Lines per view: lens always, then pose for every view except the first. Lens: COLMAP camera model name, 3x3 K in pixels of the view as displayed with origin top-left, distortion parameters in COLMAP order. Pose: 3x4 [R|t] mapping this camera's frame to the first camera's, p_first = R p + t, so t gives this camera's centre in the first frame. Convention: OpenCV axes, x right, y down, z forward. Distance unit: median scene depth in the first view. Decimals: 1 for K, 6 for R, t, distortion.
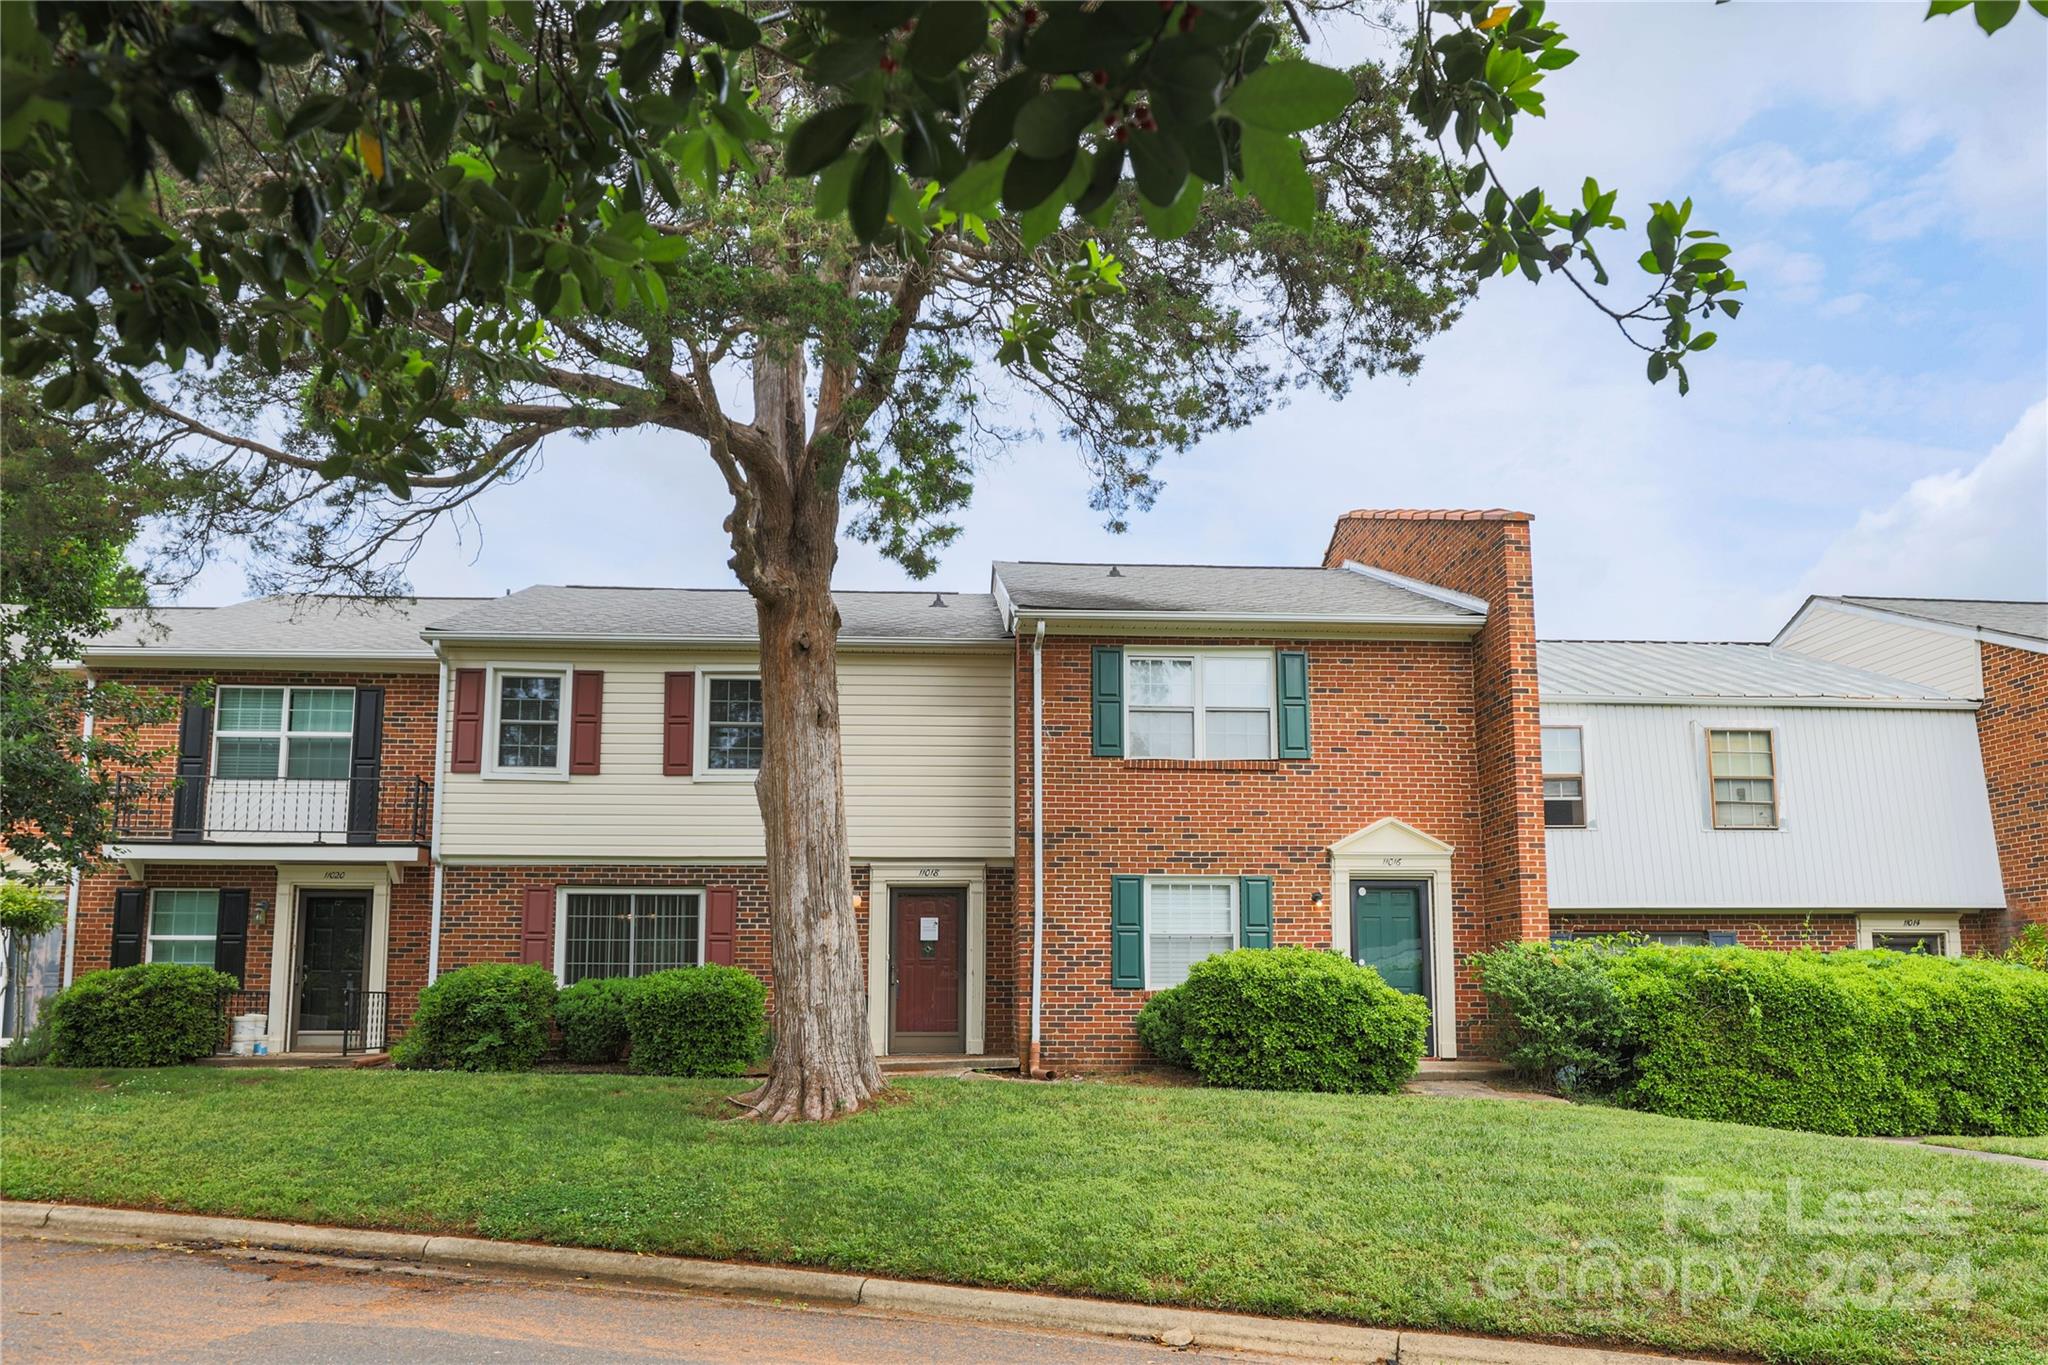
lens RADIAL K [[1833.4, 0, 1024.0], [0, 1833.4, 682.5], [0, 0, 1]] dist [-0.003287, -0.002790]
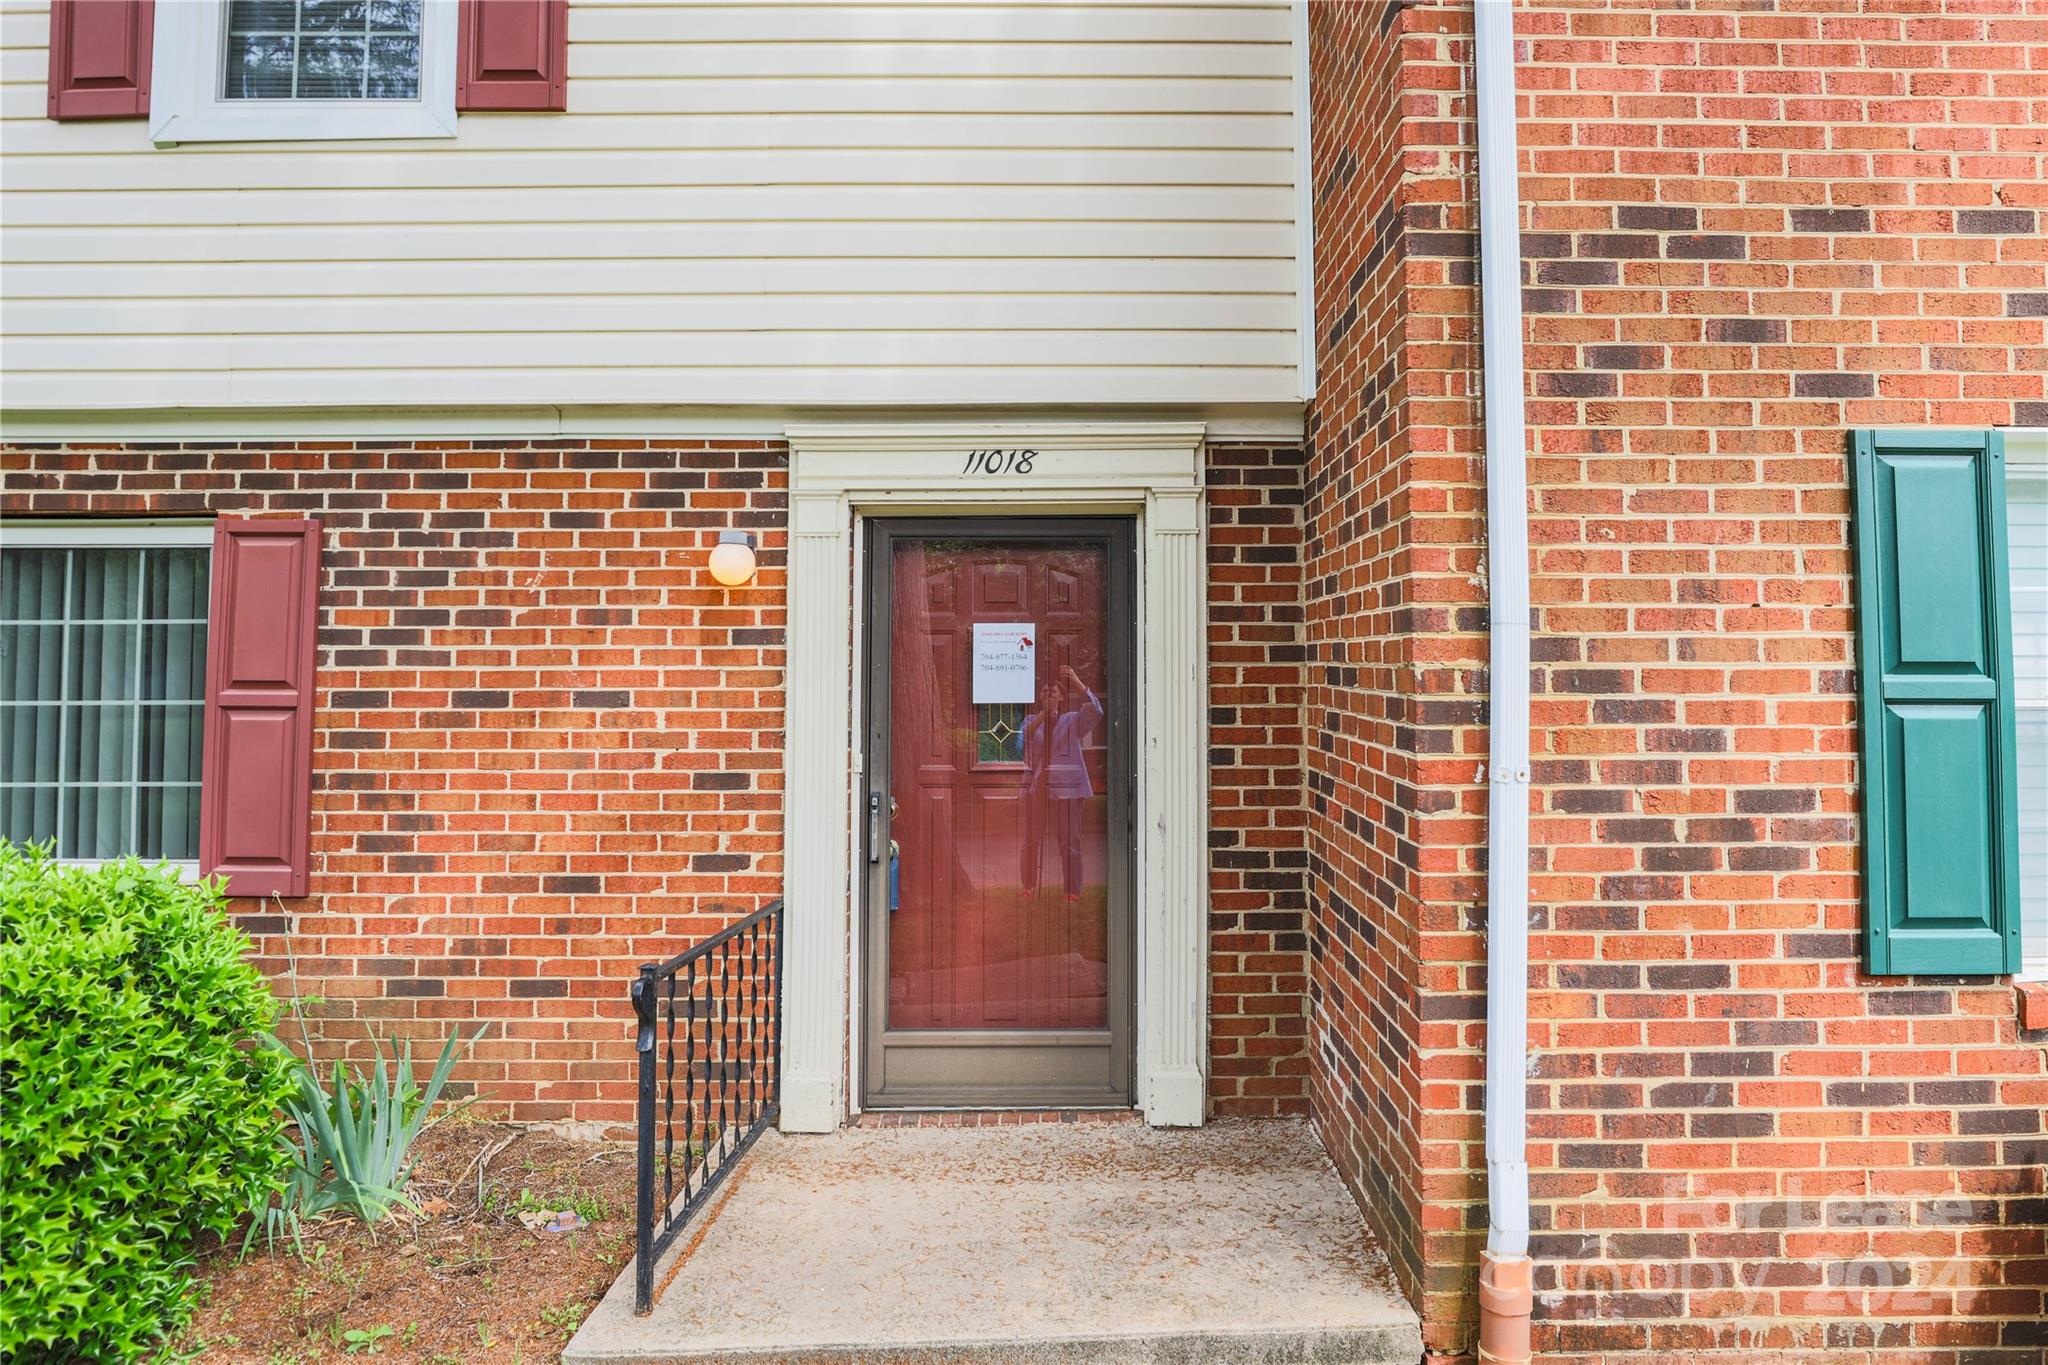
lens RADIAL K [[1833.4, 0, 1024.0], [0, 1833.4, 682.5], [0, 0, 1]] dist [-0.003287, -0.002790]
pose [[0.997974, -0.000284, -0.063616, -0.031279], [0.011530, 0.984235, 0.176491, 0.089542], [0.062563, -0.176867, 0.982244, 0.738262]]
